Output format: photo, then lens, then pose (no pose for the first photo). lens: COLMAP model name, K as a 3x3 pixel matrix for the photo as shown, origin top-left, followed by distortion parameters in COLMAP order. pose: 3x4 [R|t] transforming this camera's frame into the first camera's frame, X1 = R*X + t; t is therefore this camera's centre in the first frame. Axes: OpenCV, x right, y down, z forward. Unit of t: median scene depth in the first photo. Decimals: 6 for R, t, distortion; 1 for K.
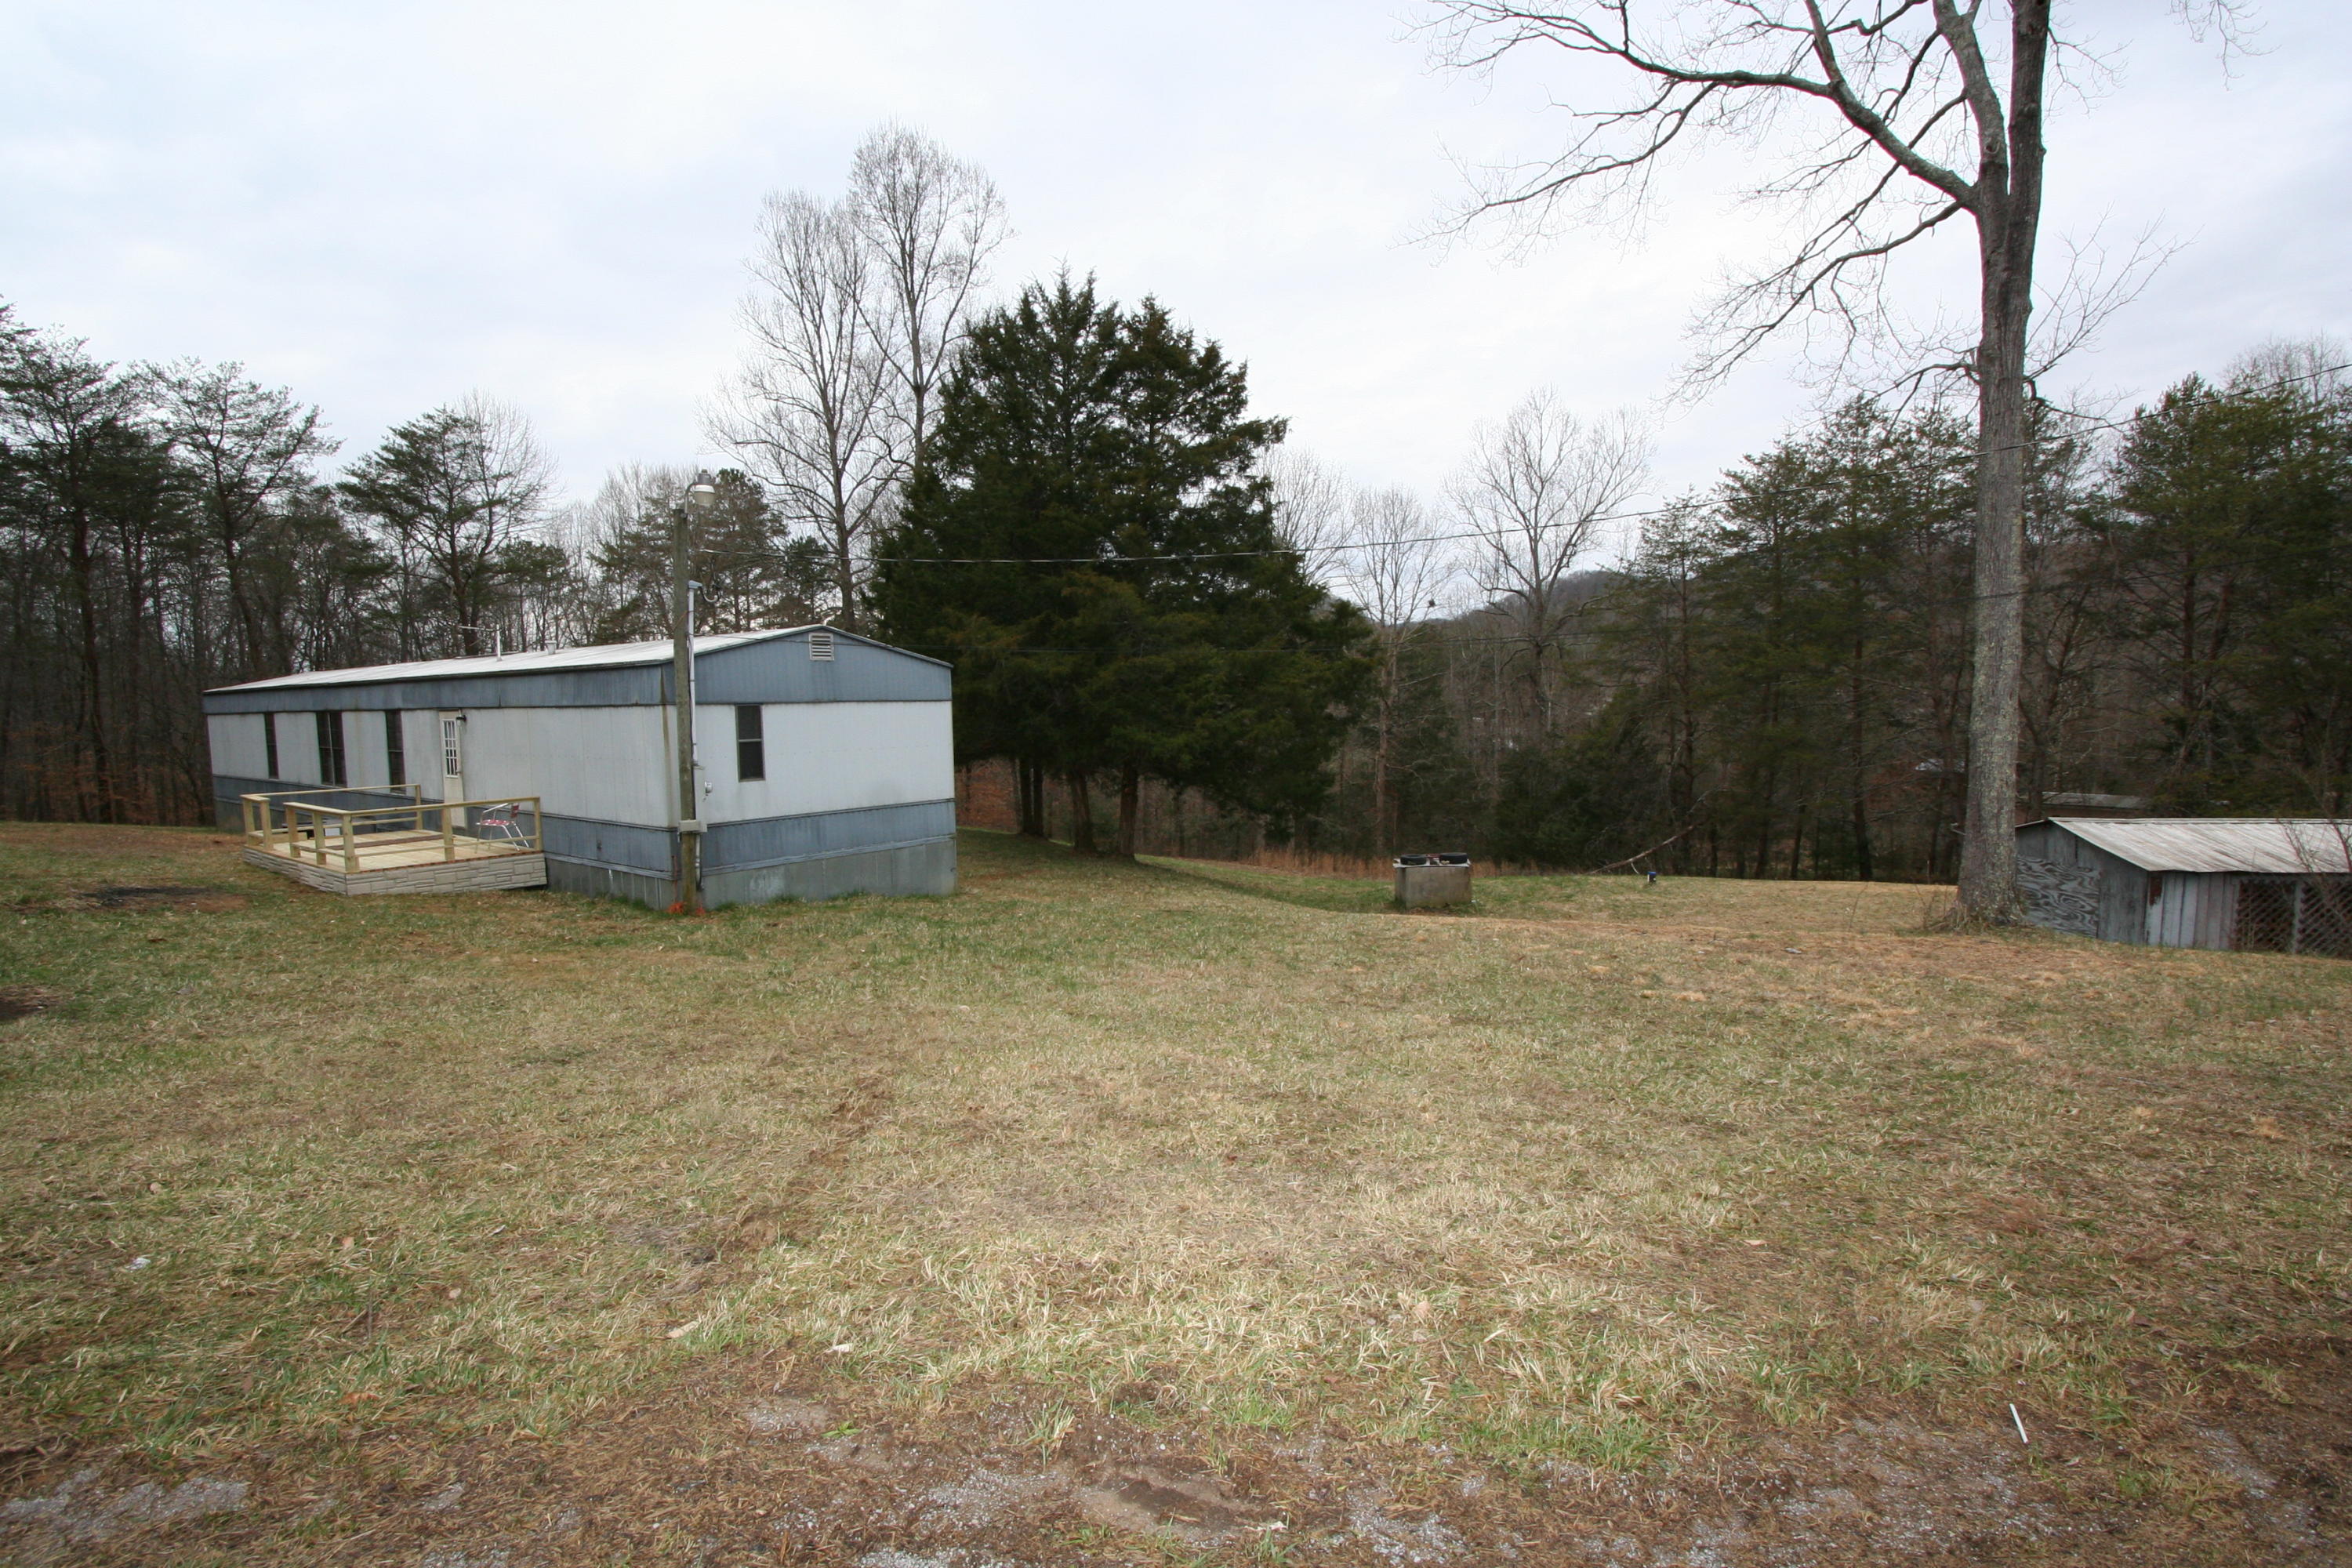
lens RADIAL K [[1101.7, 0, 1152.4], [0, 1101.7, 787.0], [0, 0, 1]] dist [-0.011937, 0.002844]
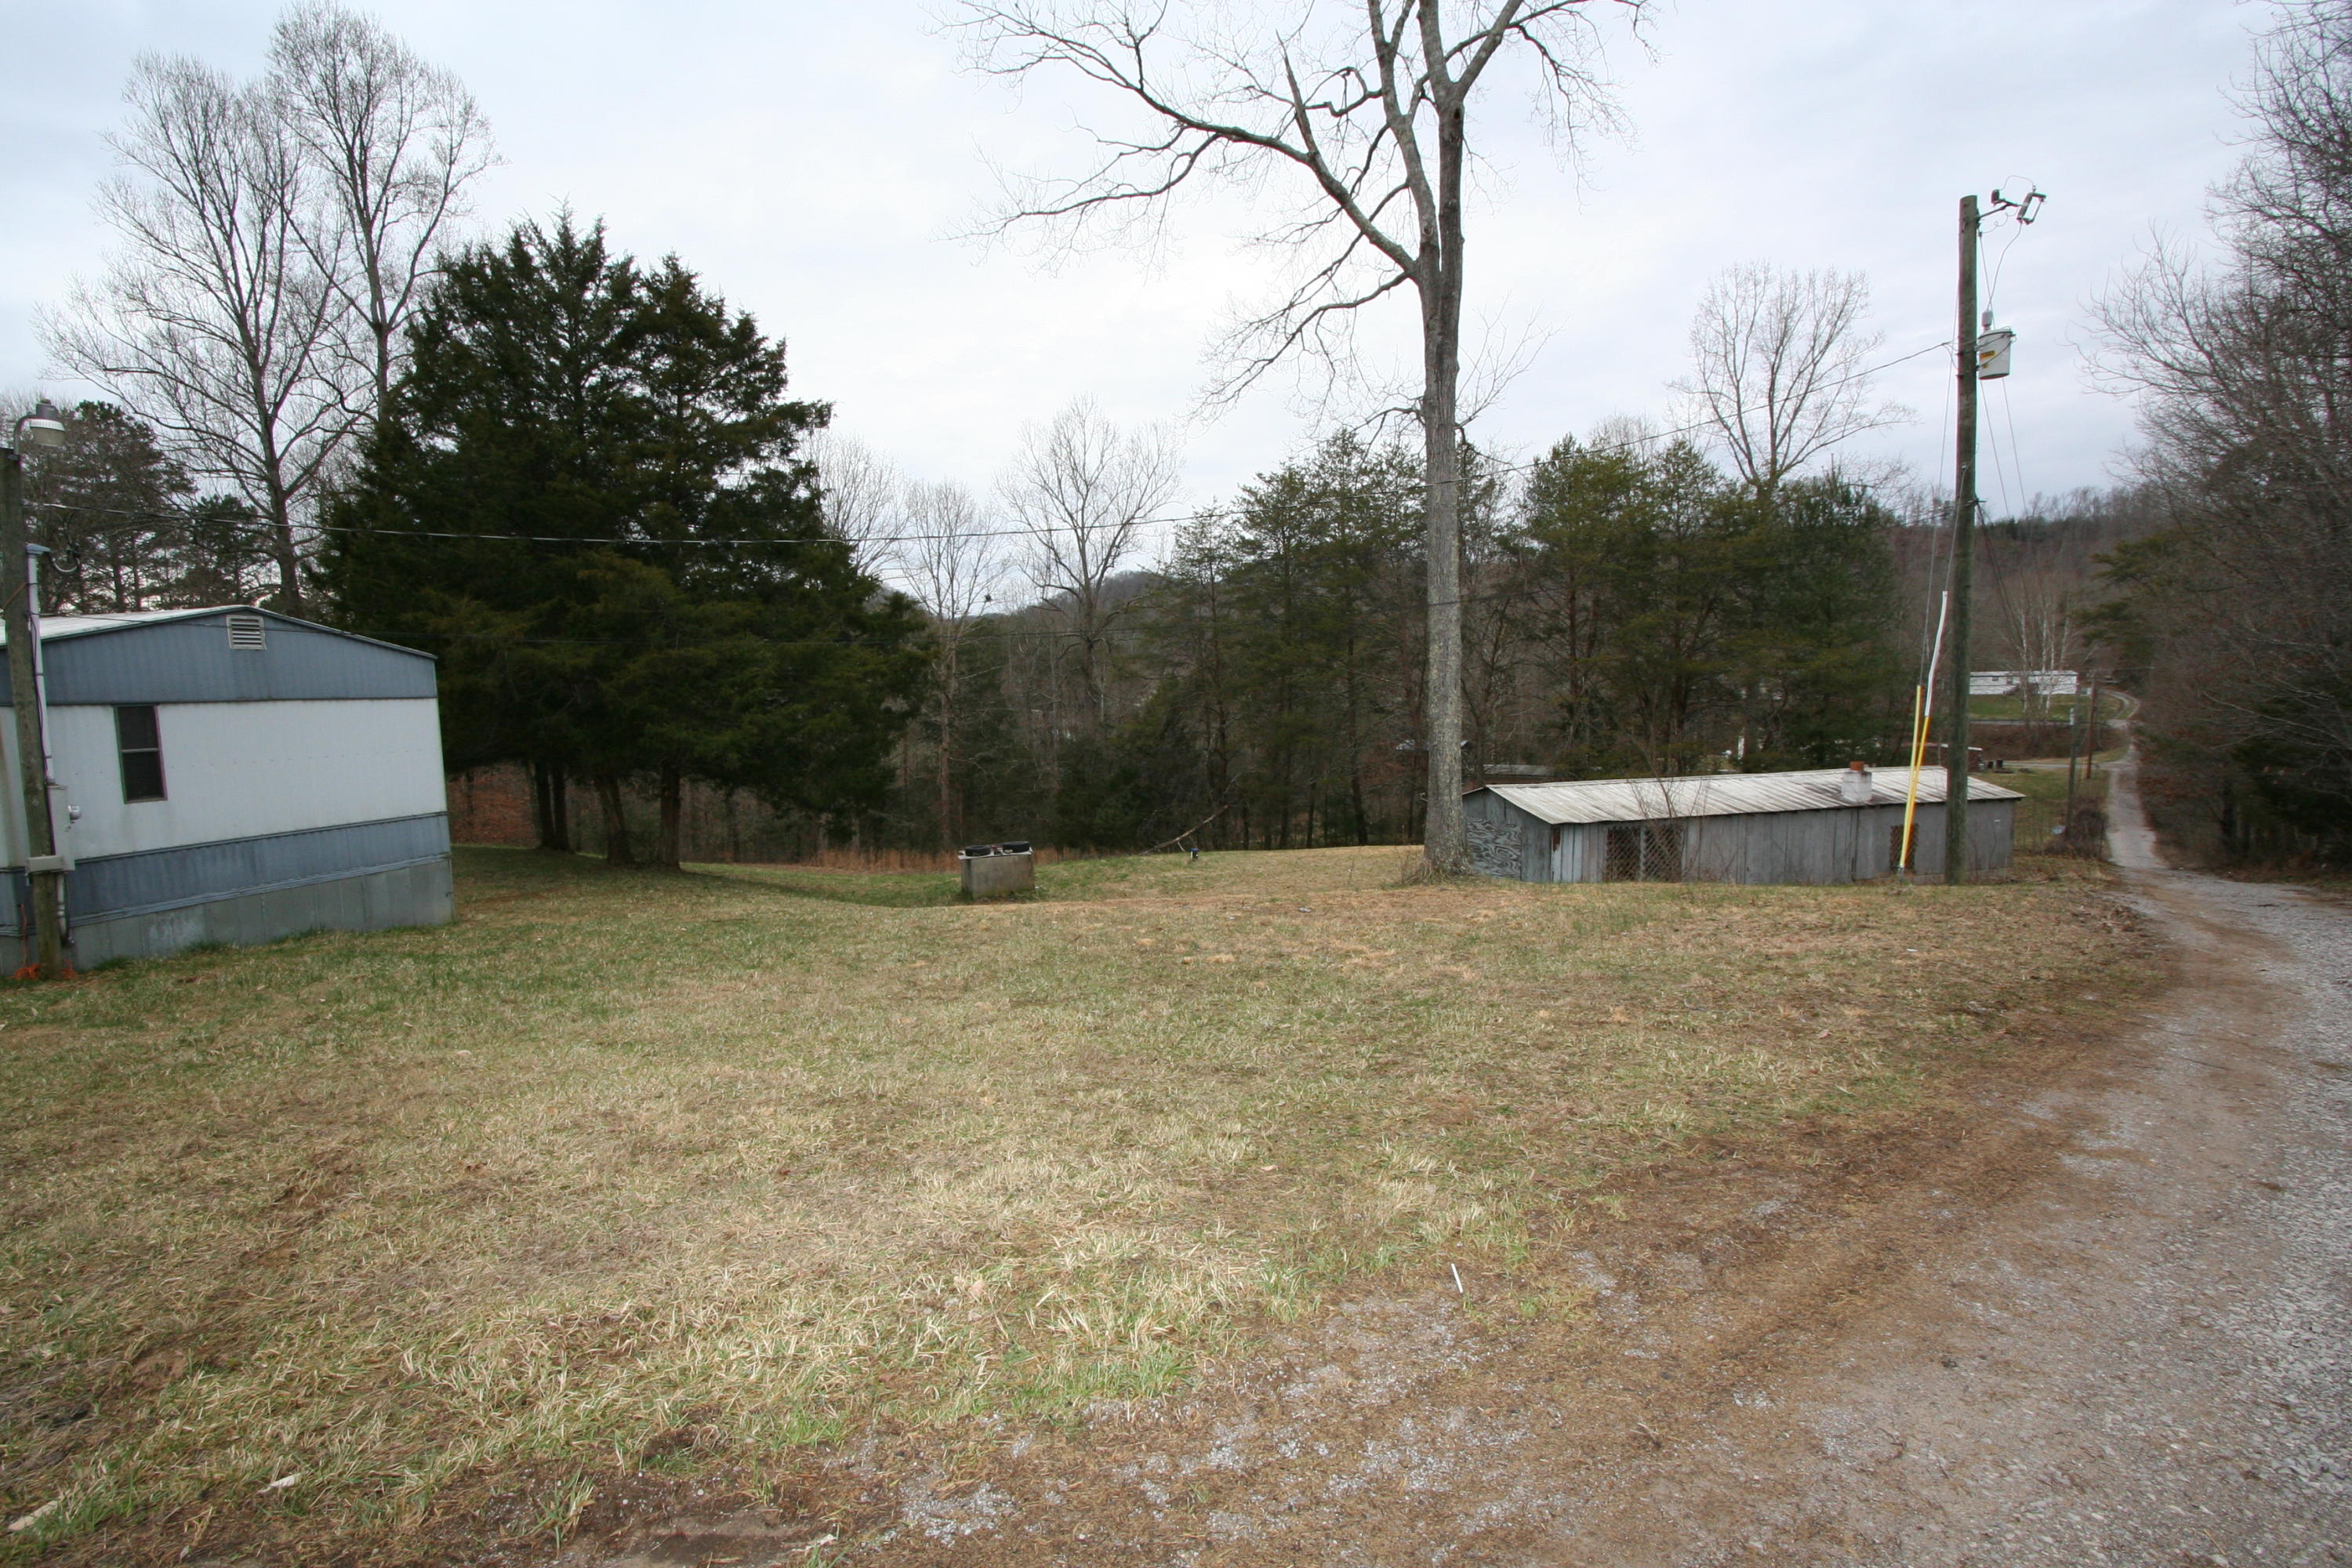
lens RADIAL K [[1101.7, 0, 1158.4], [0, 1101.7, 787.4], [0, 0, 1]] dist [-0.011937, 0.002844]
pose [[0.922644, -0.039084, 0.383666, 0.005627], [0.036778, 0.999234, 0.013349, 0.000536], [-0.383894, 0.001794, 0.923375, -0.002001]]
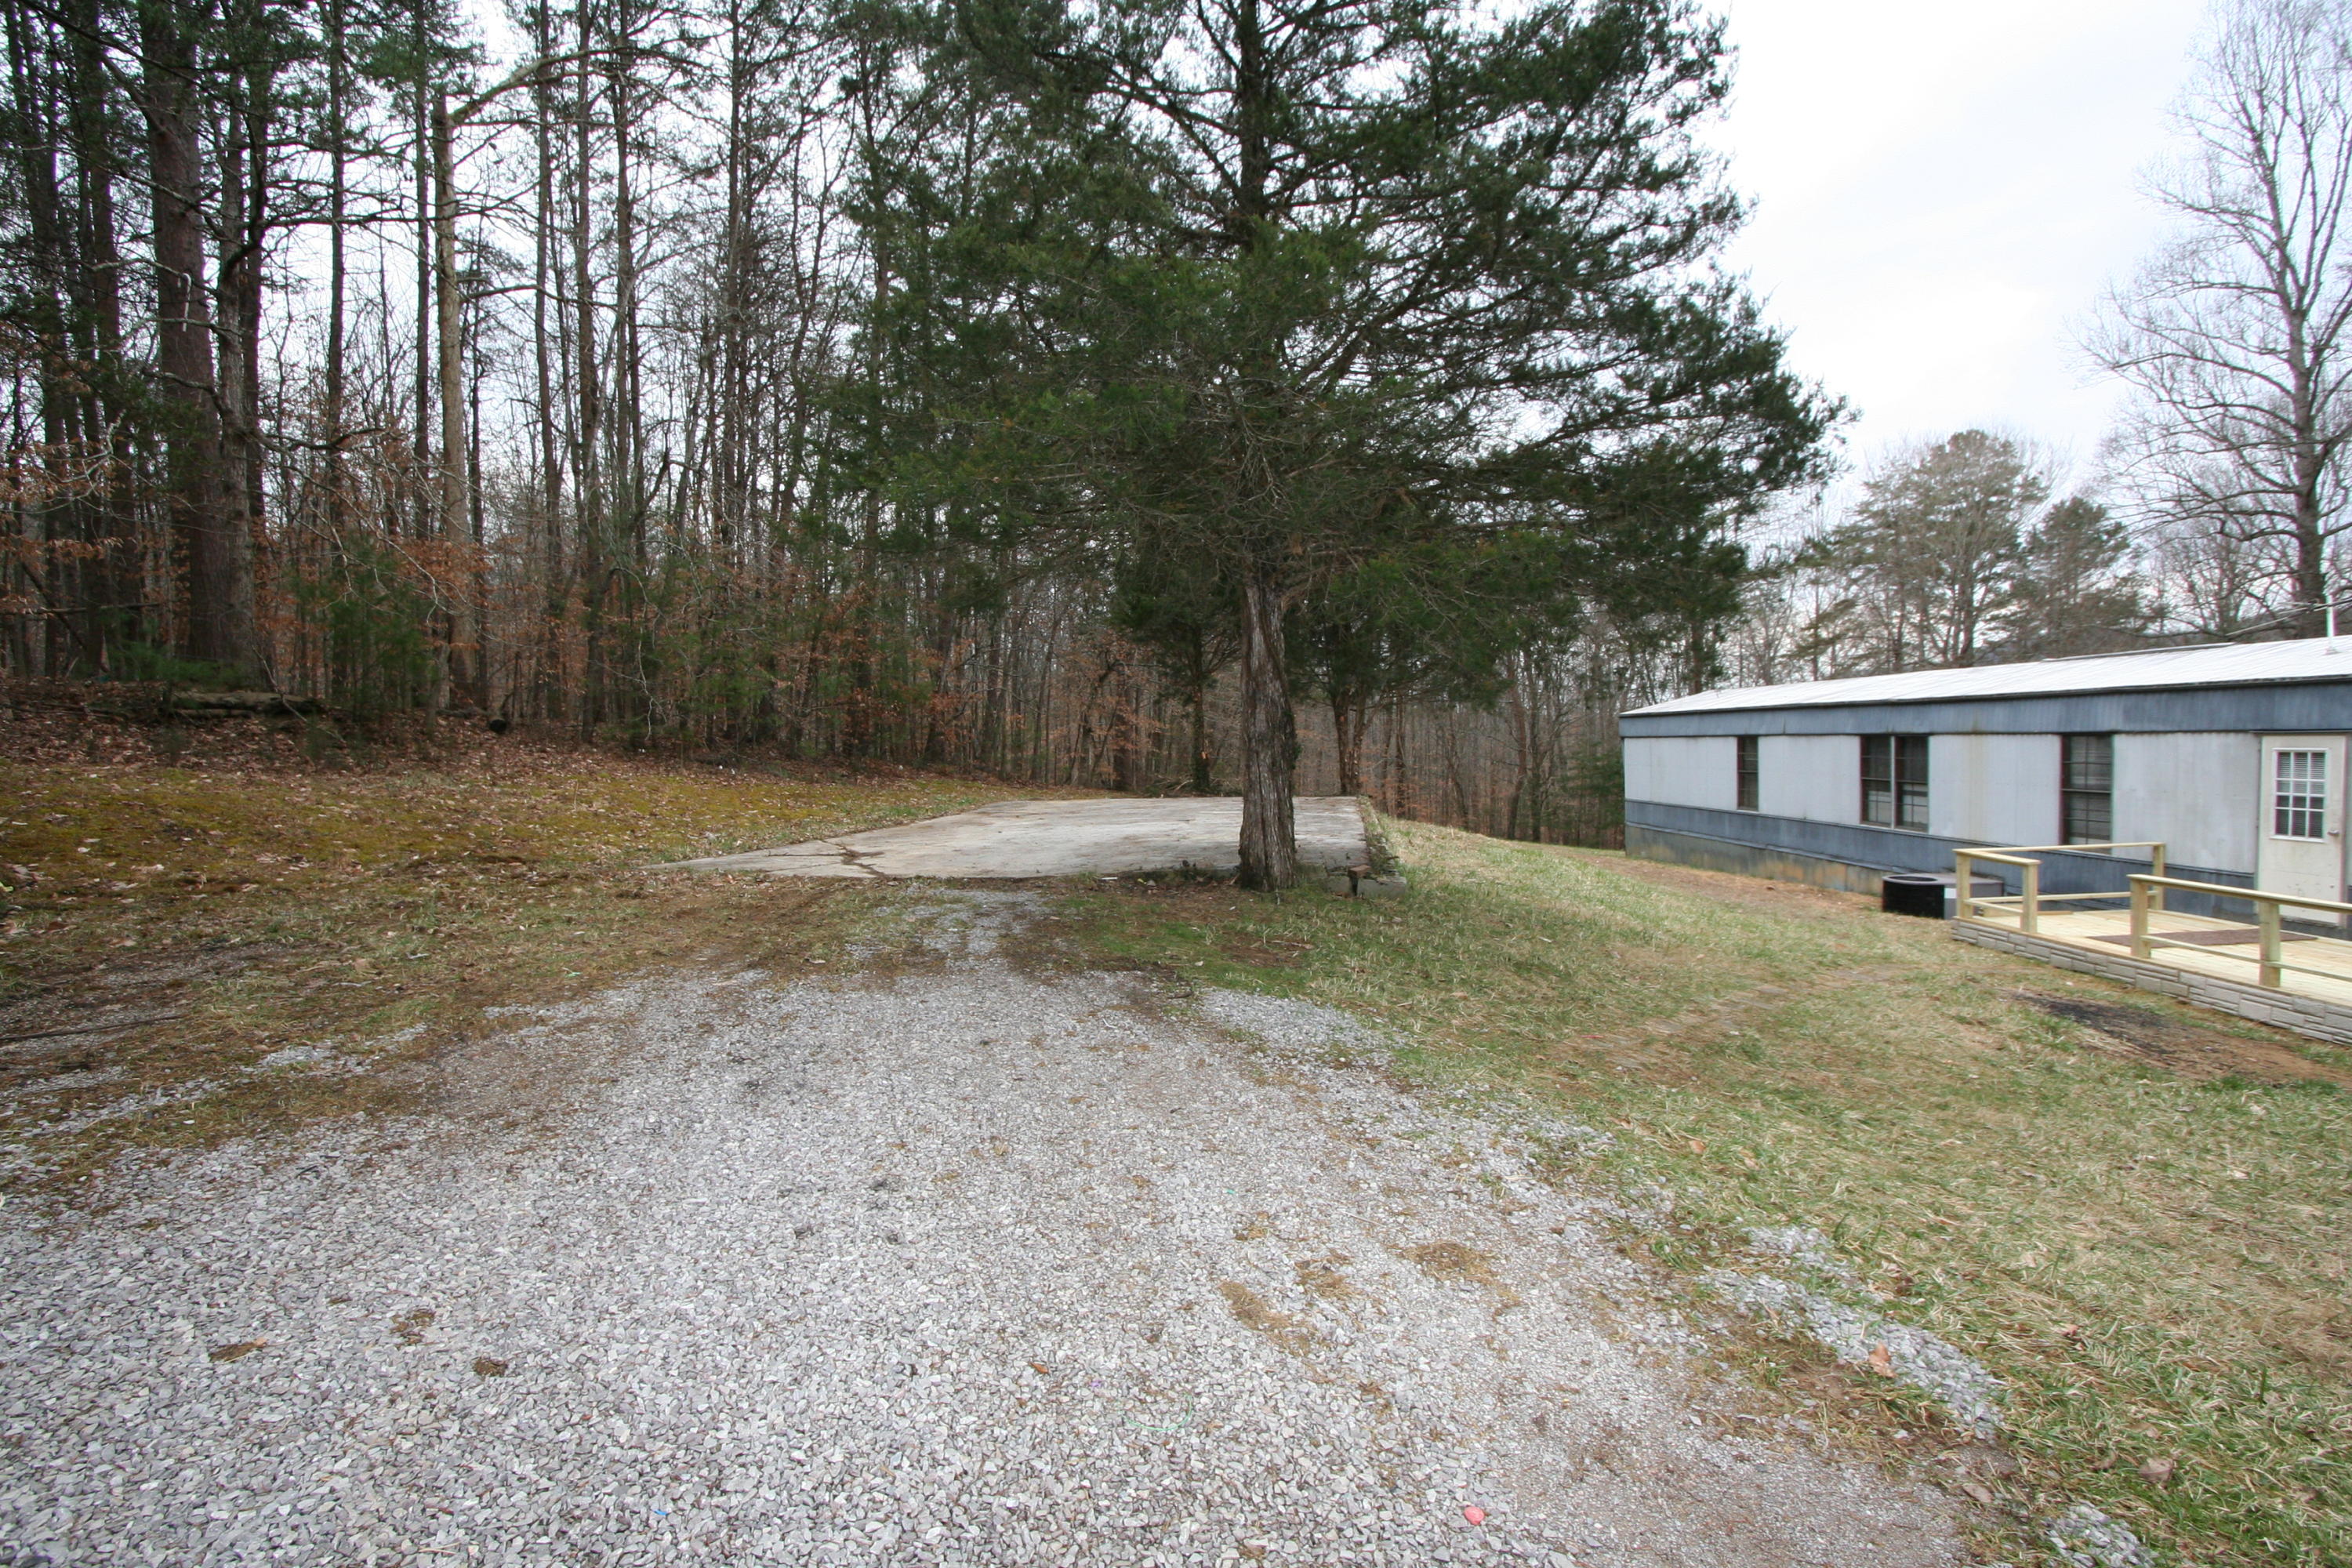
lens RADIAL K [[1101.7, 0, 1157.7], [0, 1101.7, 796.3], [0, 0, 1]] dist [-0.011937, 0.002844]
pose [[0.623999, 0.034456, -0.780665, -0.620145], [-0.038425, 0.999172, 0.013387, -0.019639], [0.780480, 0.021643, 0.624806, 0.107726]]
